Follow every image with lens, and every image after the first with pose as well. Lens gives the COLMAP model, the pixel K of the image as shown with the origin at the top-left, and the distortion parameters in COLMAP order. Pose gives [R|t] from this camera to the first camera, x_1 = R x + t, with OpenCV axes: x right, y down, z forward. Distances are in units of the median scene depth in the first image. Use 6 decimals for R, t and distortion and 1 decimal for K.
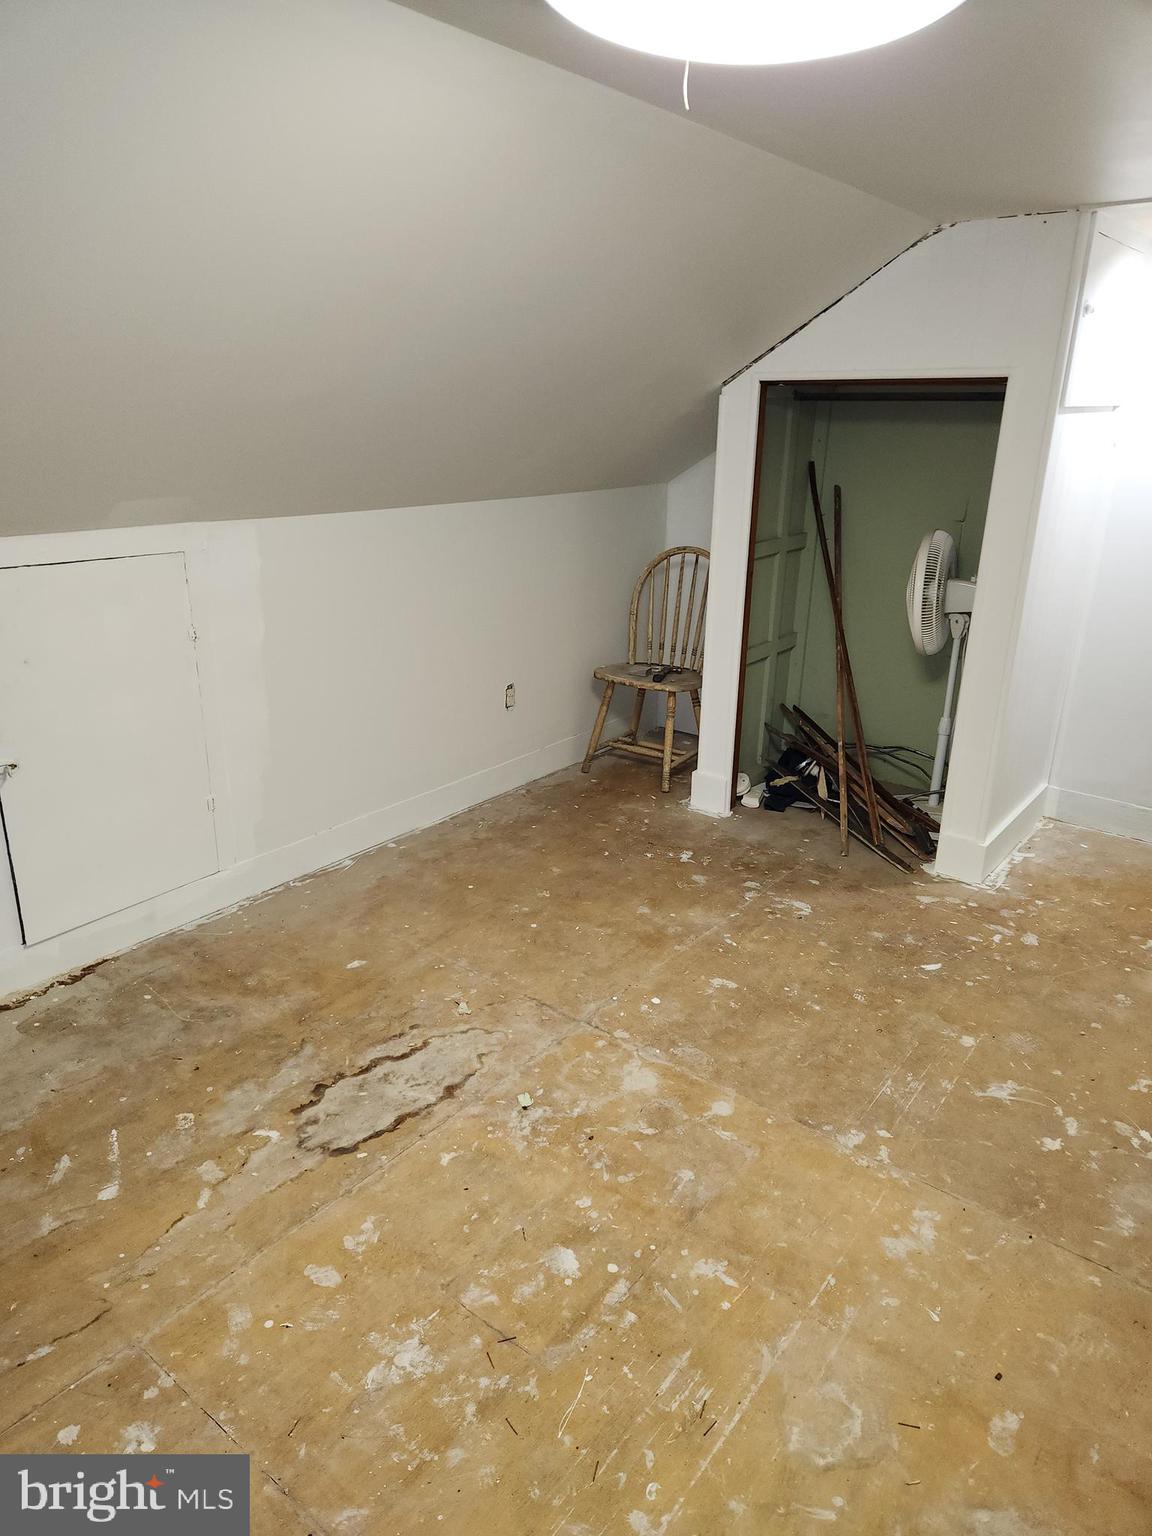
lens RADIAL K [[1026.7, 0, 563.0], [0, 1026.7, 762.2], [0, 0, 1]] dist [0.076804, -0.055114]
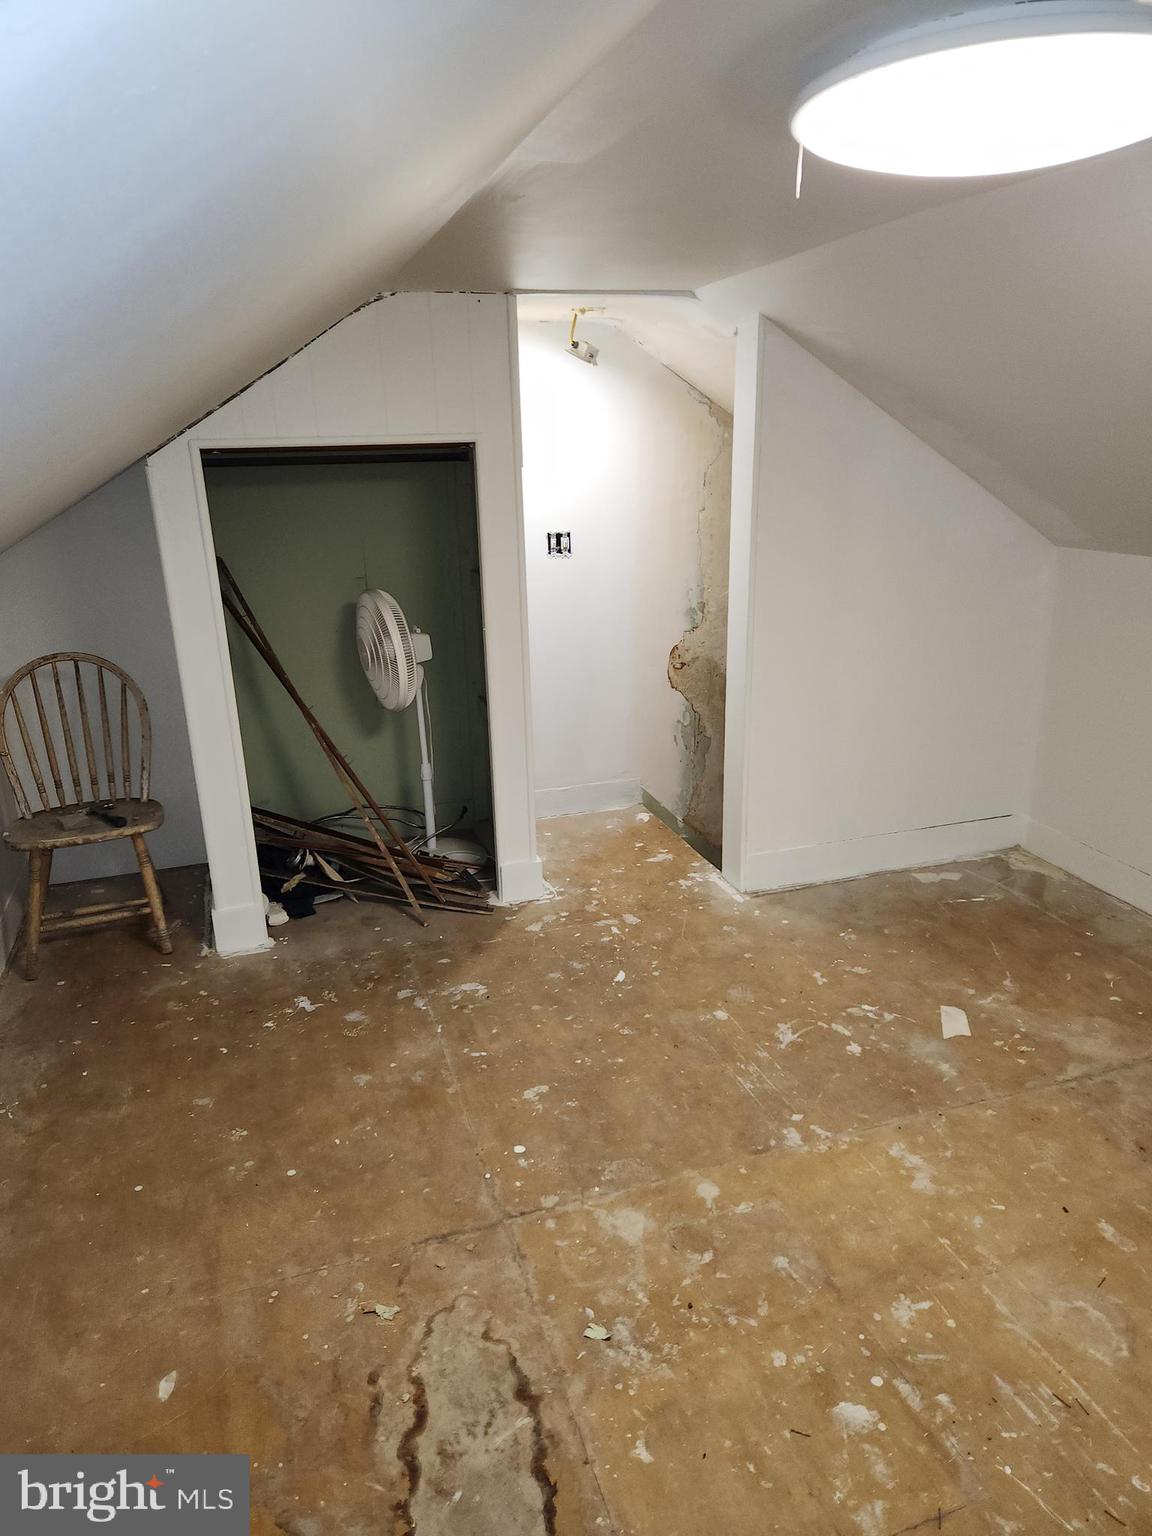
lens RADIAL K [[1026.7, 0, 563.0], [0, 1026.7, 762.2], [0, 0, 1]] dist [0.076804, -0.055114]
pose [[0.547314, -0.285241, 0.786819, -0.590101], [0.305069, 0.943441, 0.129814, -0.221293], [-0.779346, 0.168985, 0.603377, 0.454422]]
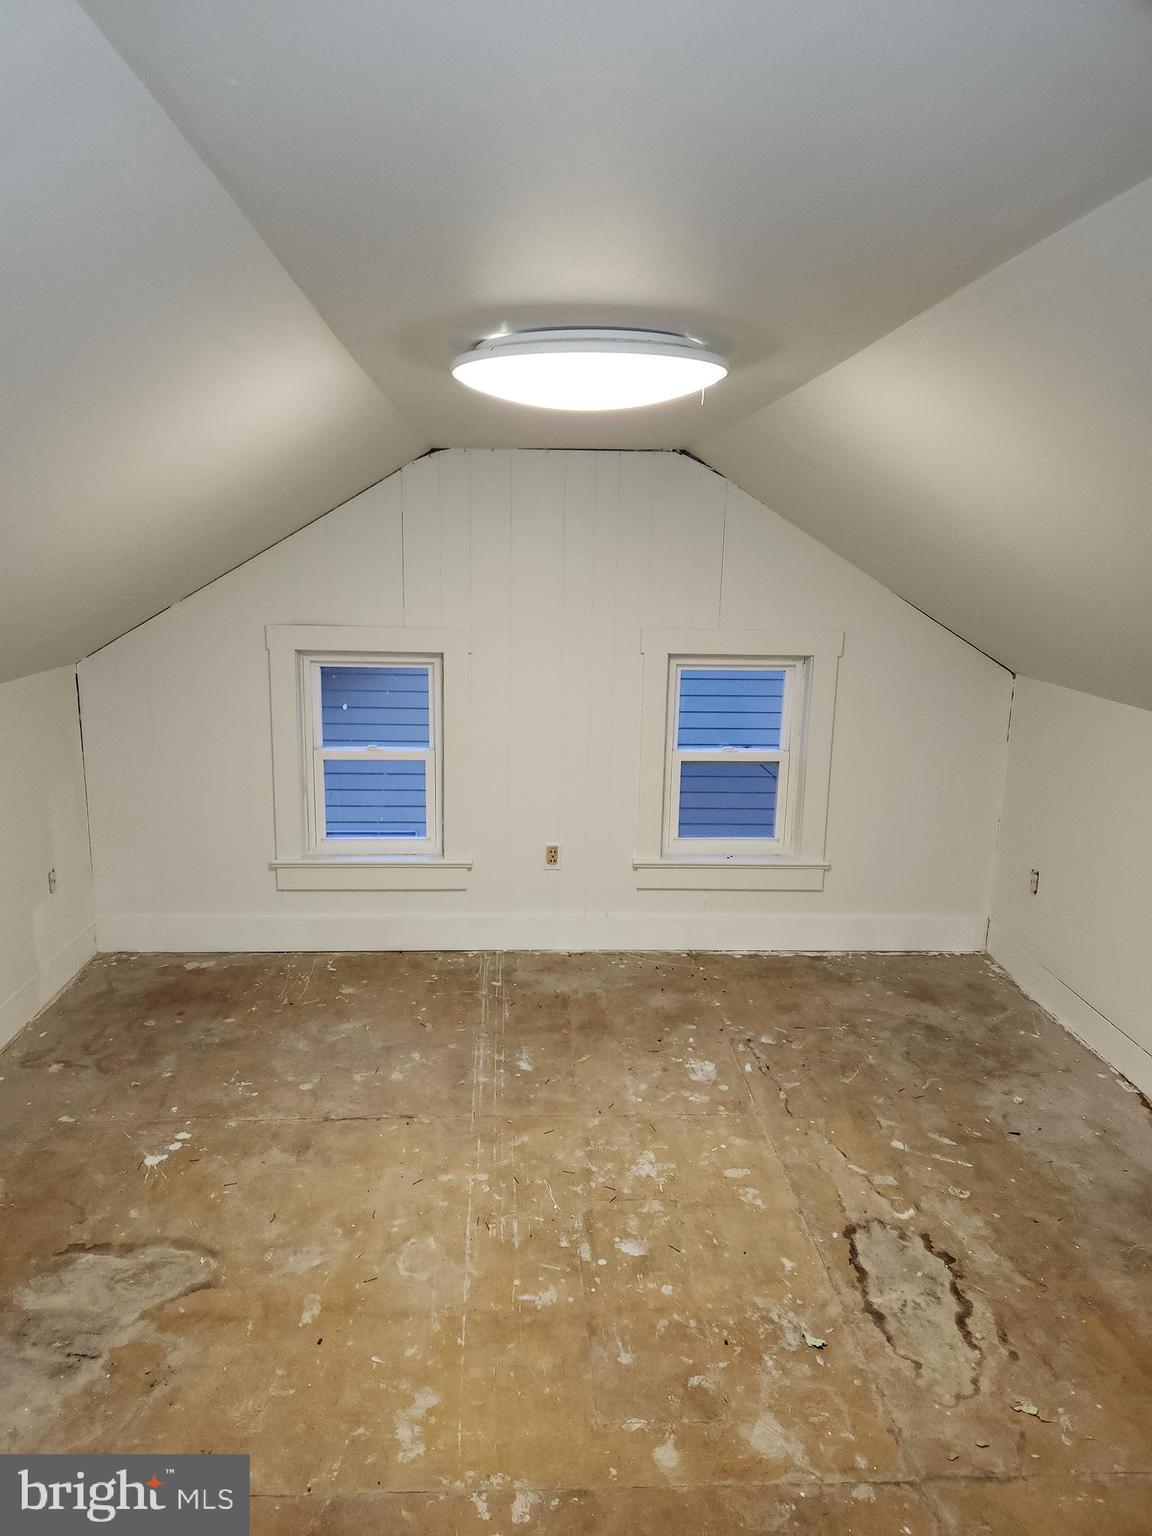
lens RADIAL K [[1005.6, 0, 571.3], [0, 1005.6, 757.9], [0, 0, 1]] dist [0.063670, -0.041366]
pose [[-0.743422, 0.097987, -0.661606, 0.705124], [-0.249047, 0.877515, 0.409809, -0.471396], [0.620725, 0.469432, -0.627960, 1.227326]]
